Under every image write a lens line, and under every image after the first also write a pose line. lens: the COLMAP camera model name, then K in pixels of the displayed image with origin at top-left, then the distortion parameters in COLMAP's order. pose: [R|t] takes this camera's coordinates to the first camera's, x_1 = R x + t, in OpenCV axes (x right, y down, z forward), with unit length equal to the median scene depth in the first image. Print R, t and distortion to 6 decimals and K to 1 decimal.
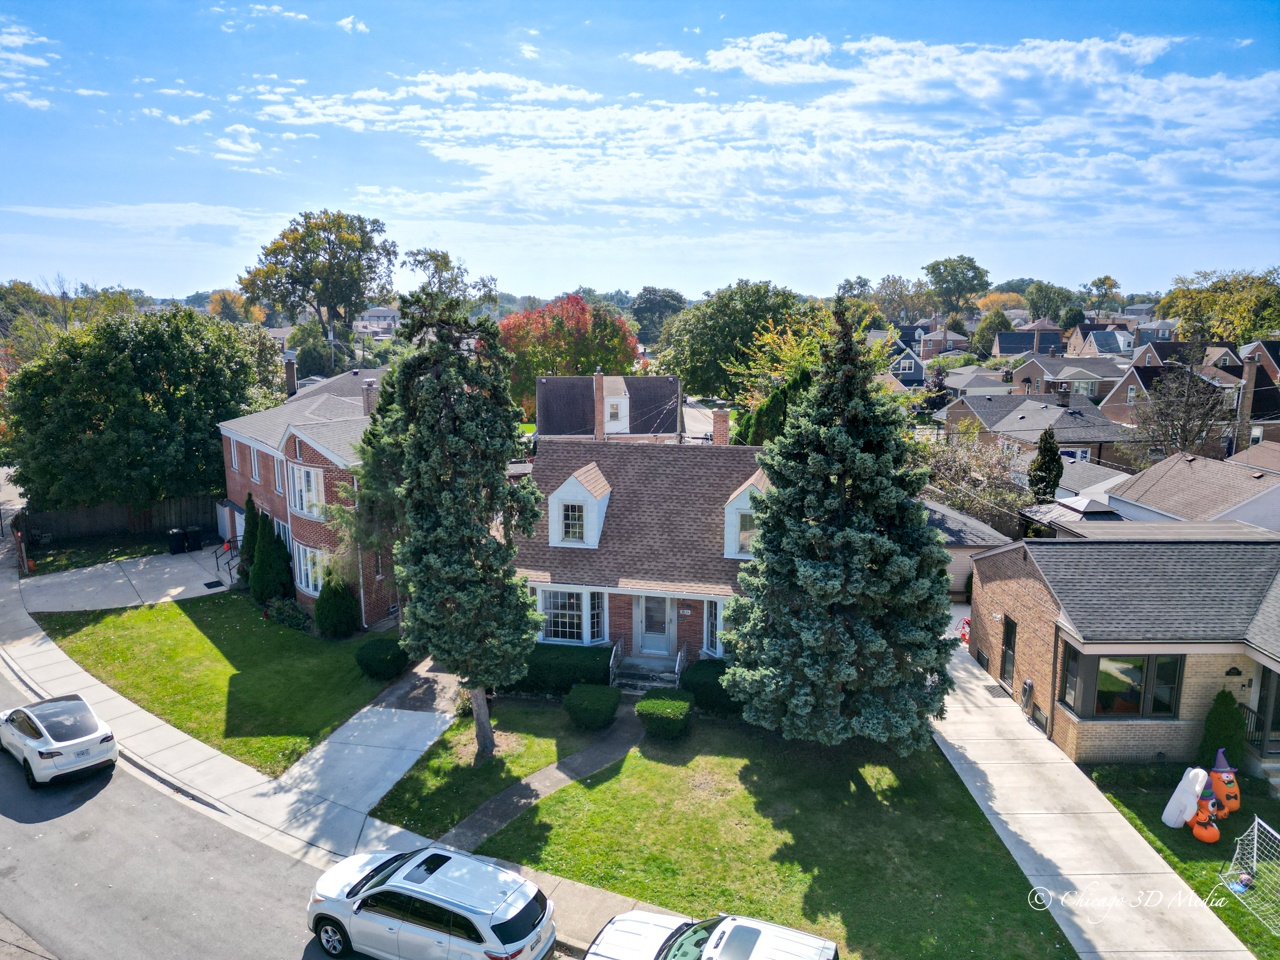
lens RADIAL K [[899.5, 0, 641.6], [0, 899.5, 473.7], [0, 0, 1]] dist [0.004367, -0.002849]
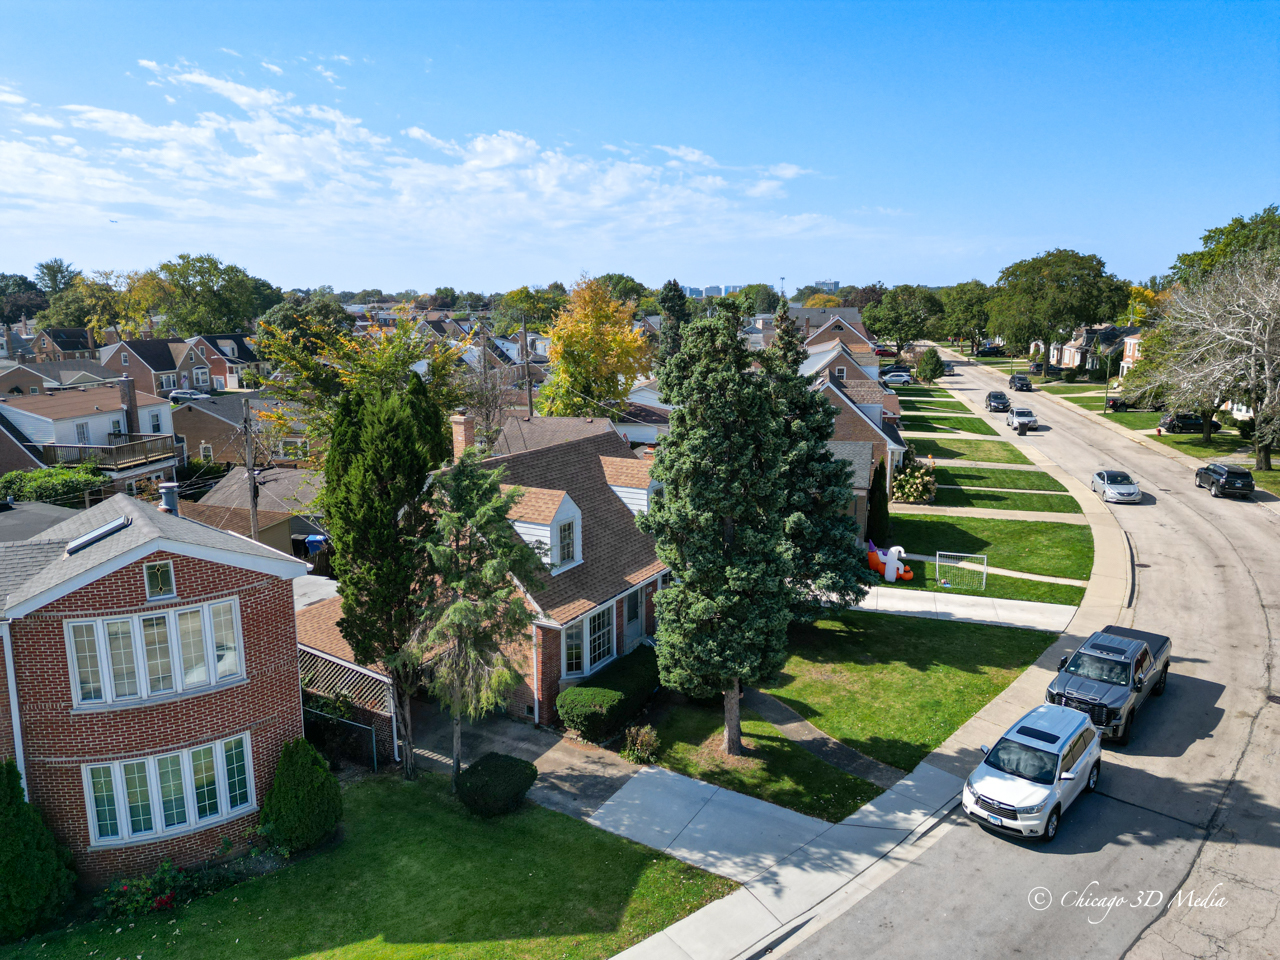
lens RADIAL K [[899.5, 0, 639.8], [0, 899.5, 482.1], [0, 0, 1]] dist [0.004367, -0.002849]
pose [[0.299963, -0.195434, 0.933717, -1.086996], [0.188169, 0.971681, 0.142929, -0.148232], [-0.935208, 0.132823, 0.328243, 0.738778]]
